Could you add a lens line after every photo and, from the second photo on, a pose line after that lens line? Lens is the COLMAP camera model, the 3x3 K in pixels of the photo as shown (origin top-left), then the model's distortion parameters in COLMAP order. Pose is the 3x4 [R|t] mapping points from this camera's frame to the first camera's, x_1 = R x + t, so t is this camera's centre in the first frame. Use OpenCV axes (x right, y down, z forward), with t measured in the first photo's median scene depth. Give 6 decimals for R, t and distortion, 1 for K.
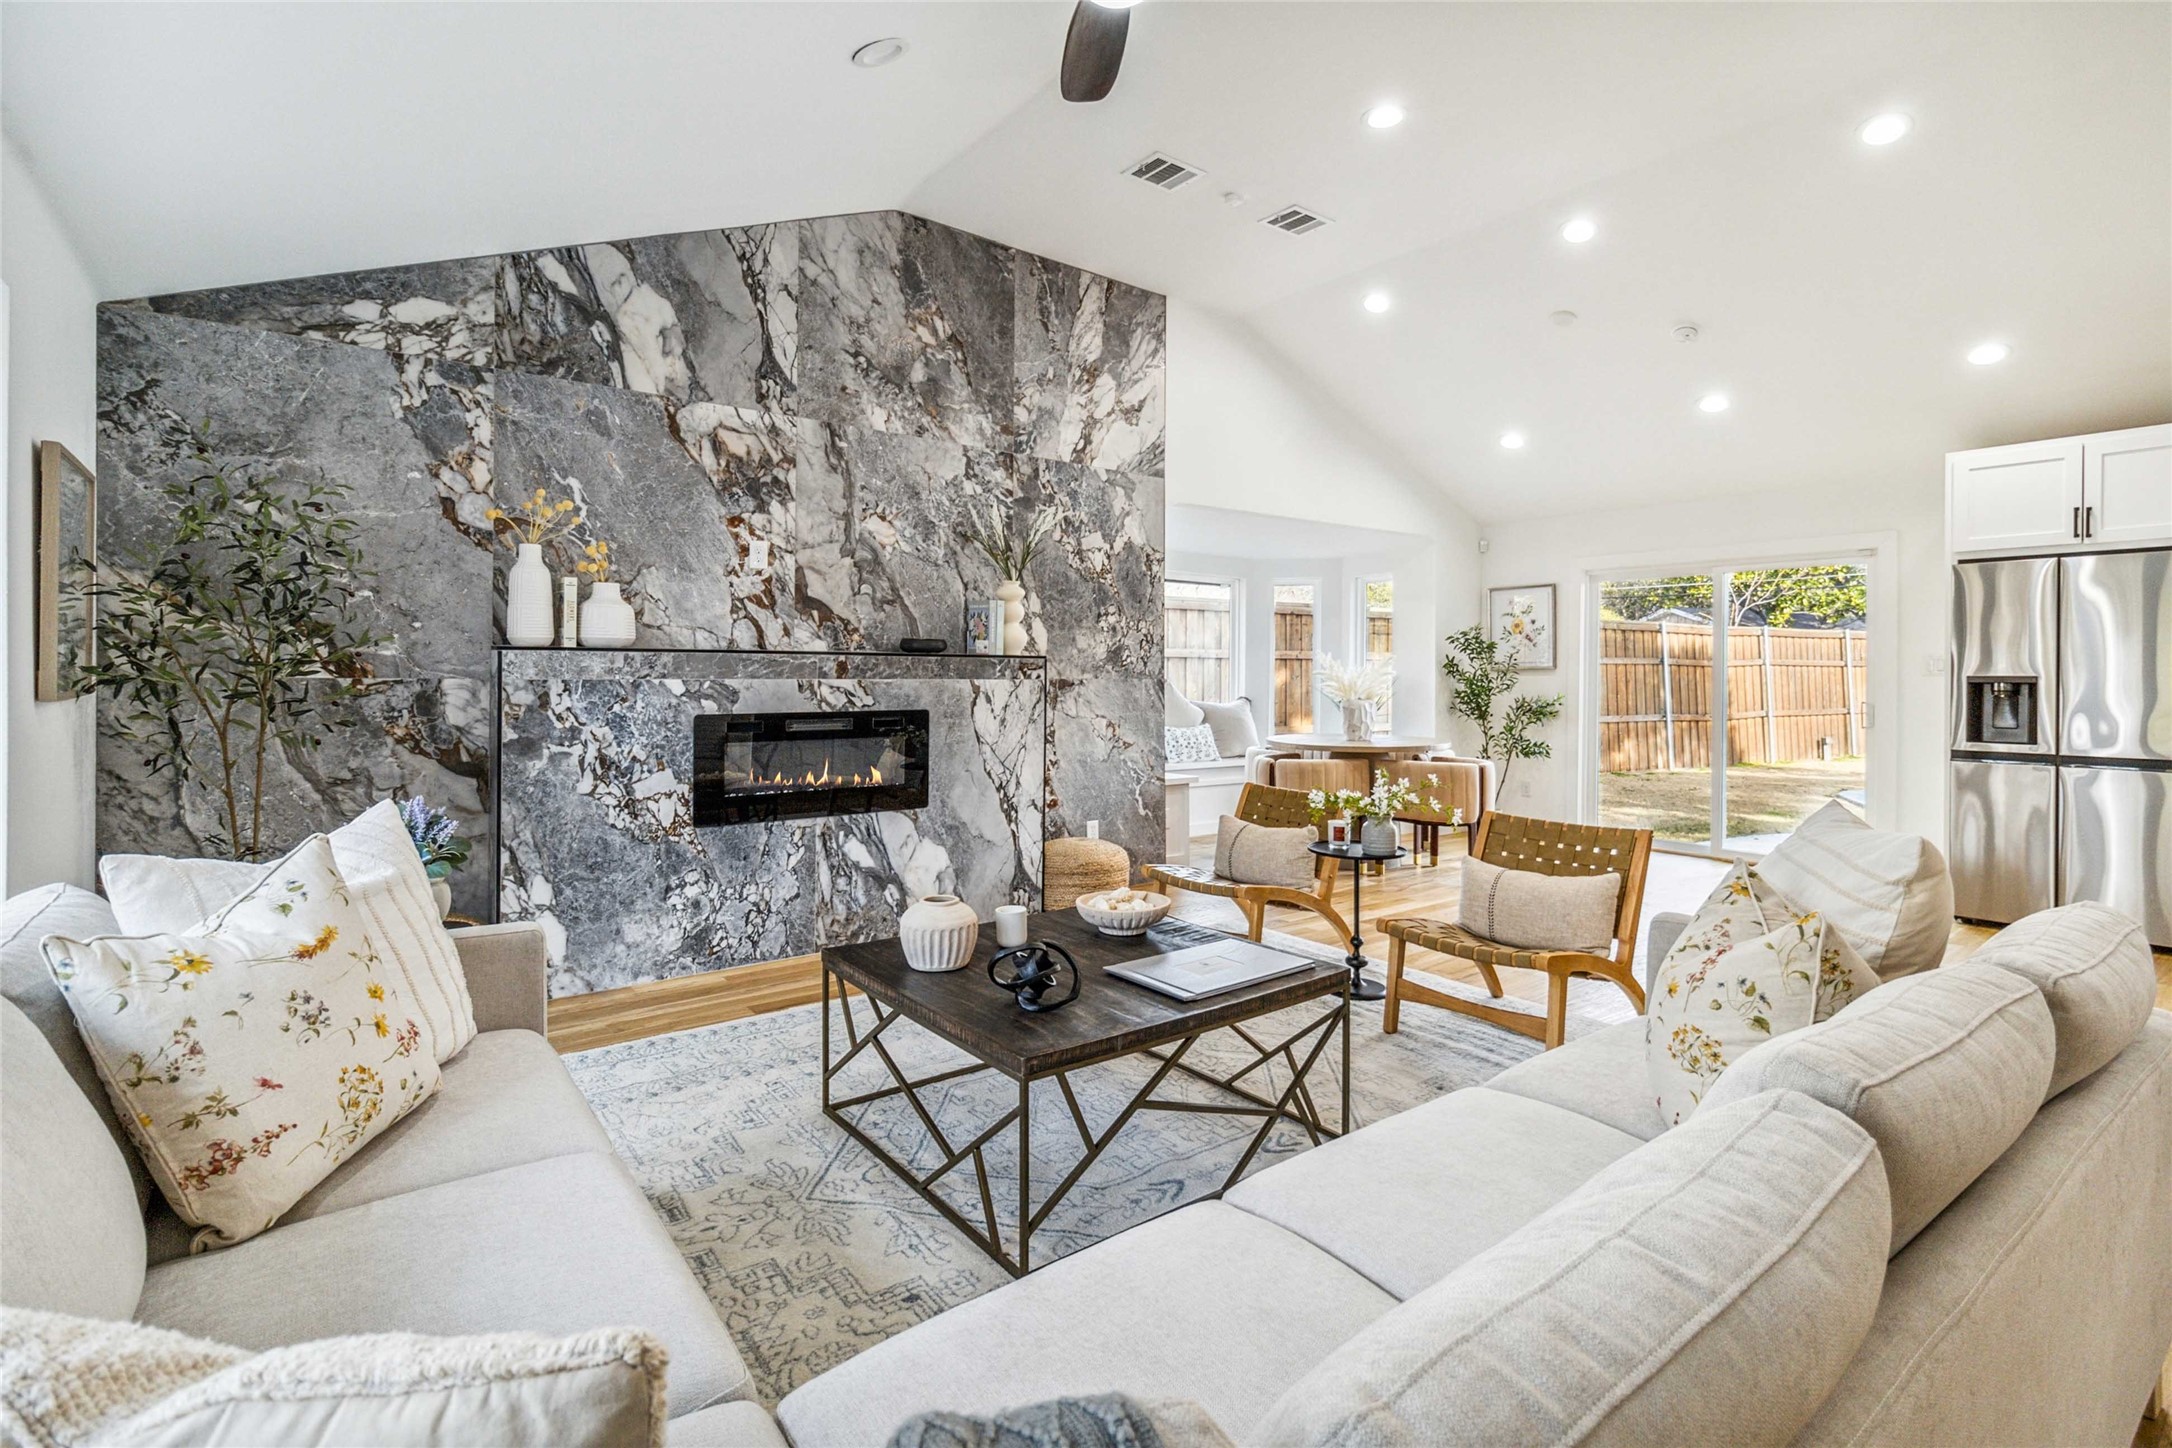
lens RADIAL K [[1022.9, 0, 1097.2], [0, 1022.9, 673.3], [0, 0, 1]] dist [0.001098, 0.000609]
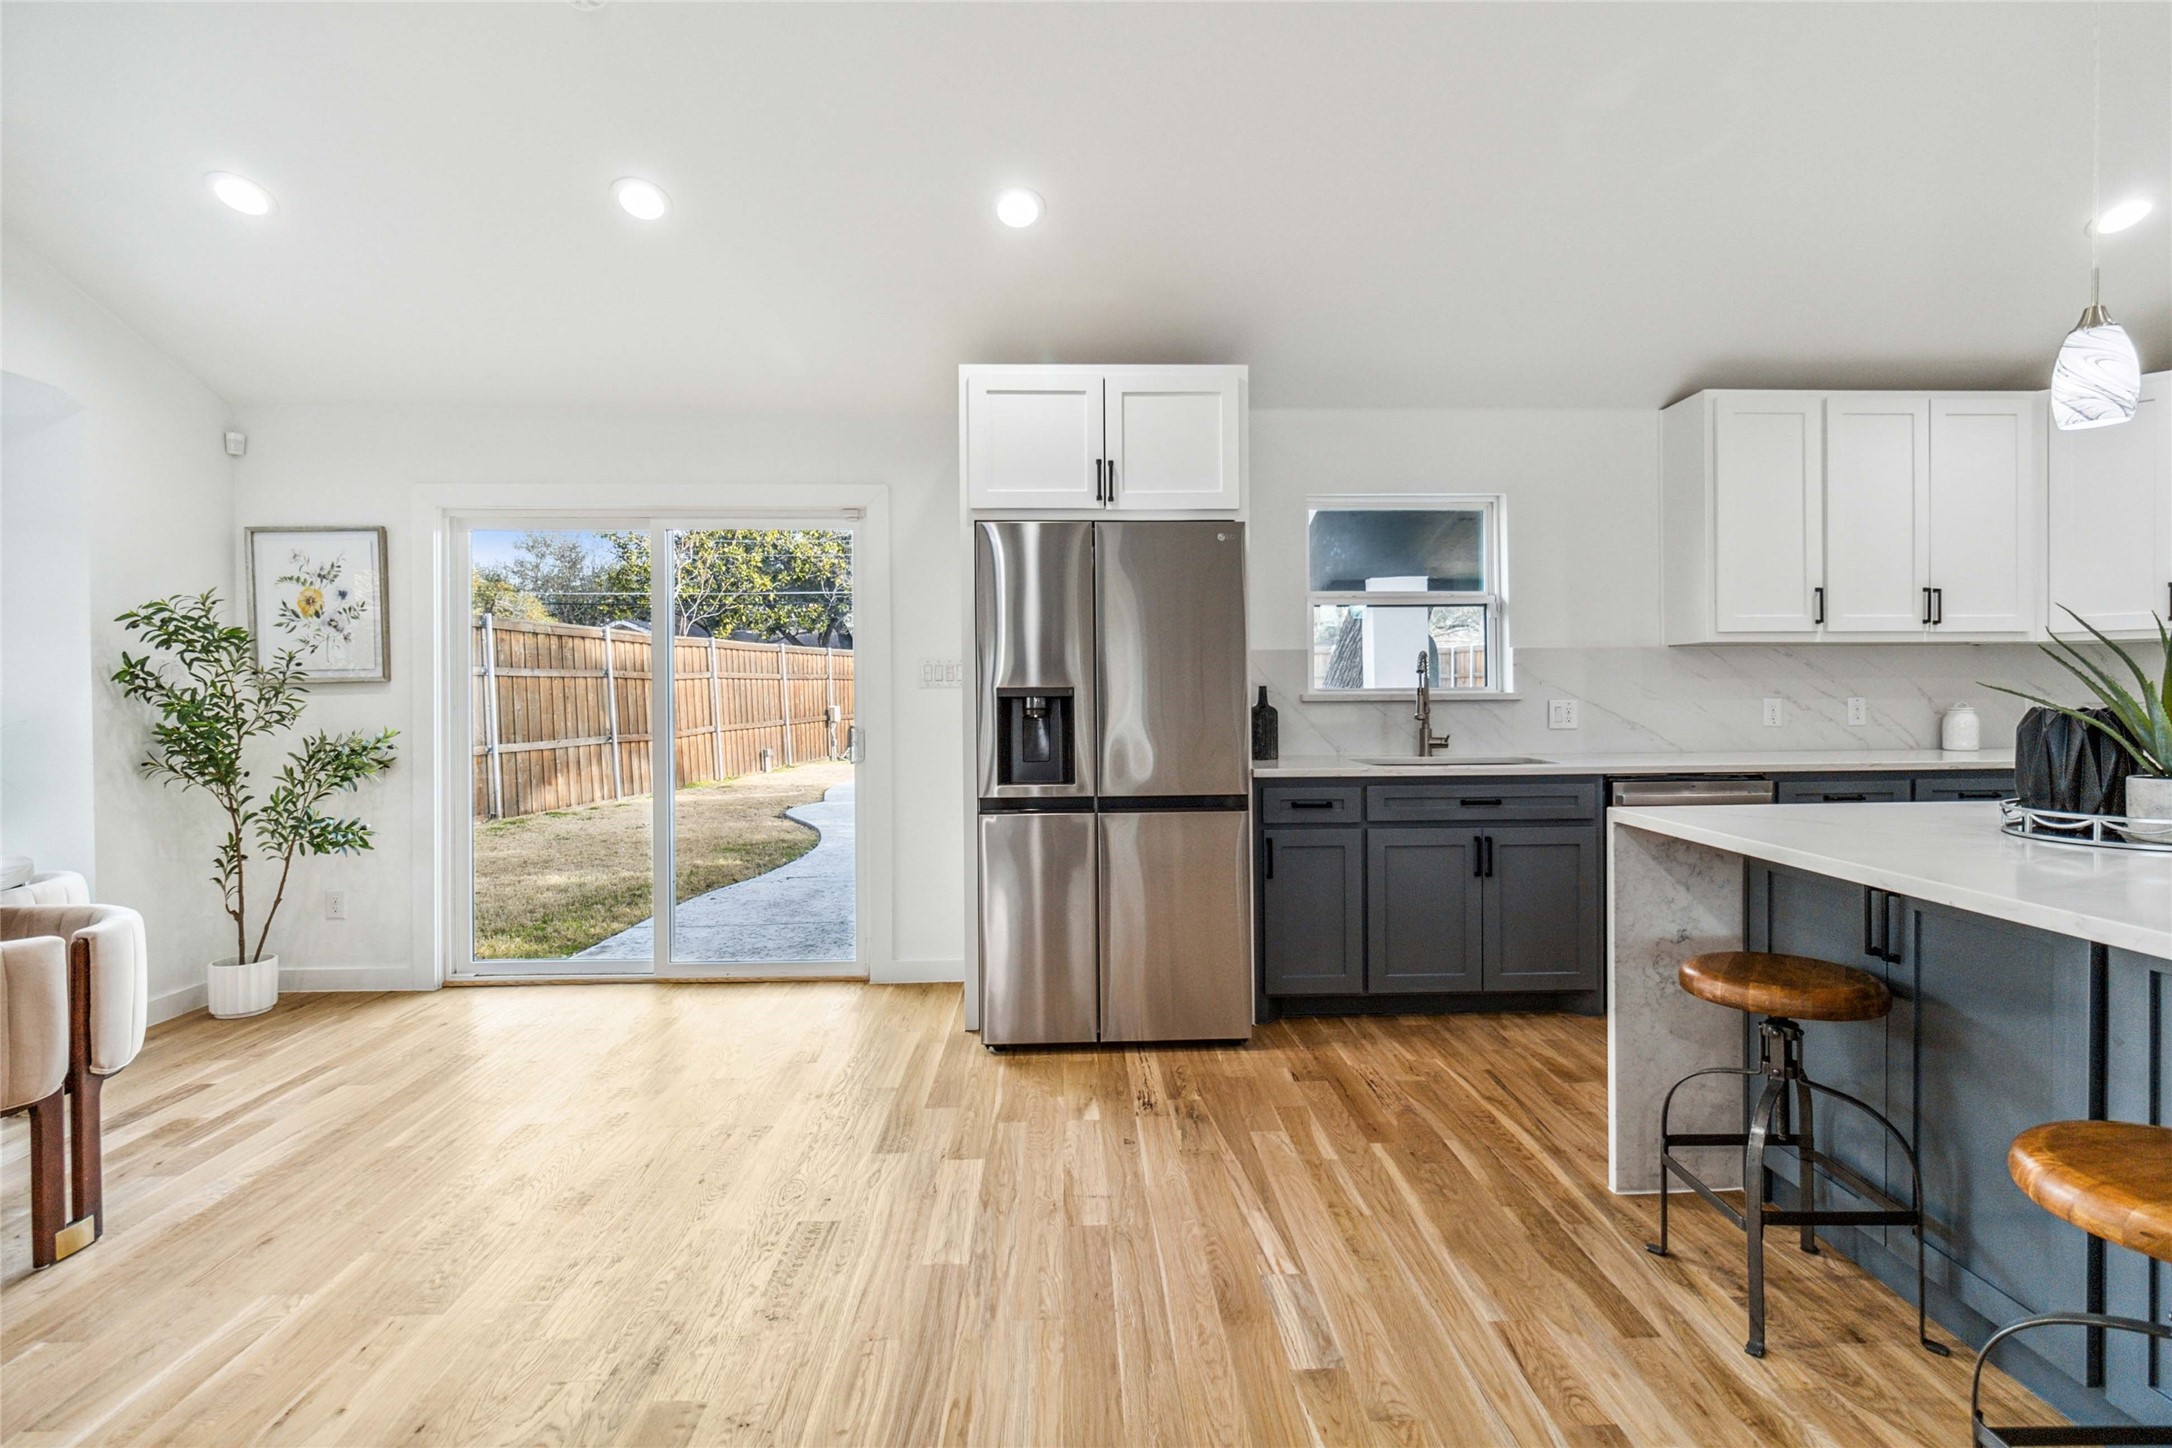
lens RADIAL K [[1012.5, 0, 1092.7], [0, 1012.5, 692.8], [0, 0, 1]] dist [-0.000734, 0.000198]
pose [[0.589002, -0.015318, 0.807987, 0.356408], [0.011714, 0.999877, 0.010417, -0.000299], [-0.808047, 0.003330, 0.589109, 0.571153]]
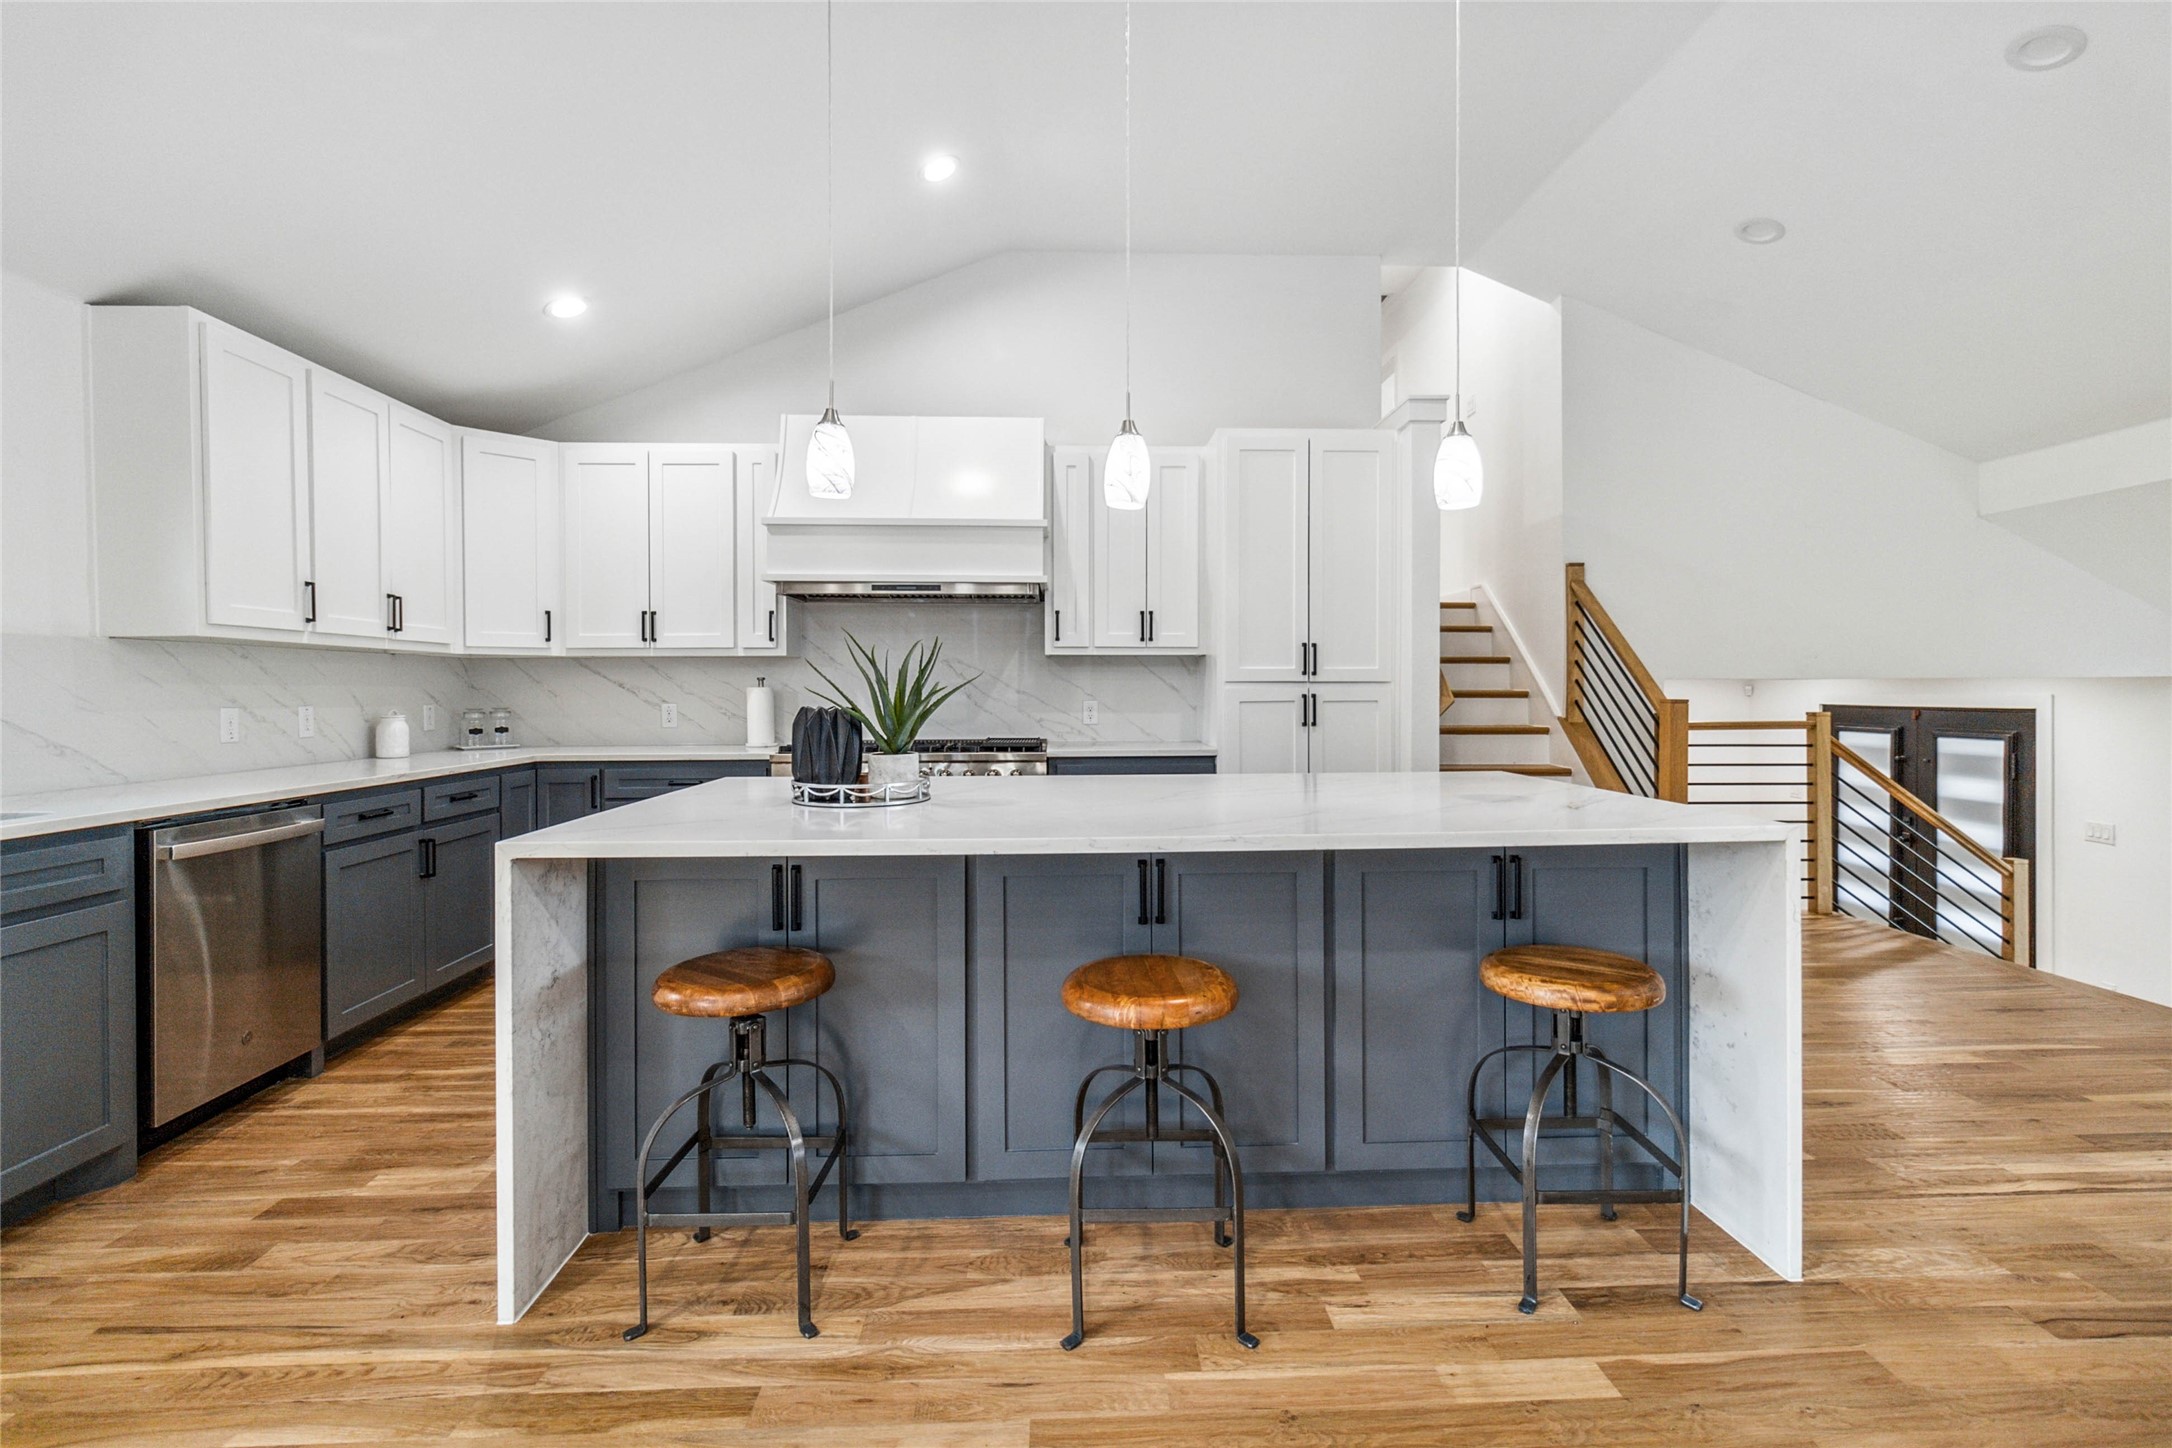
lens RADIAL K [[1012.5, 0, 1092.7], [0, 1012.5, 692.8], [0, 0, 1]] dist [-0.000734, 0.000198]
pose [[-0.817604, -0.006028, 0.575749, 0.491389], [0.000236, 0.999942, 0.010804, 0.001565], [-0.575780, 0.008969, -0.817555, 0.849077]]
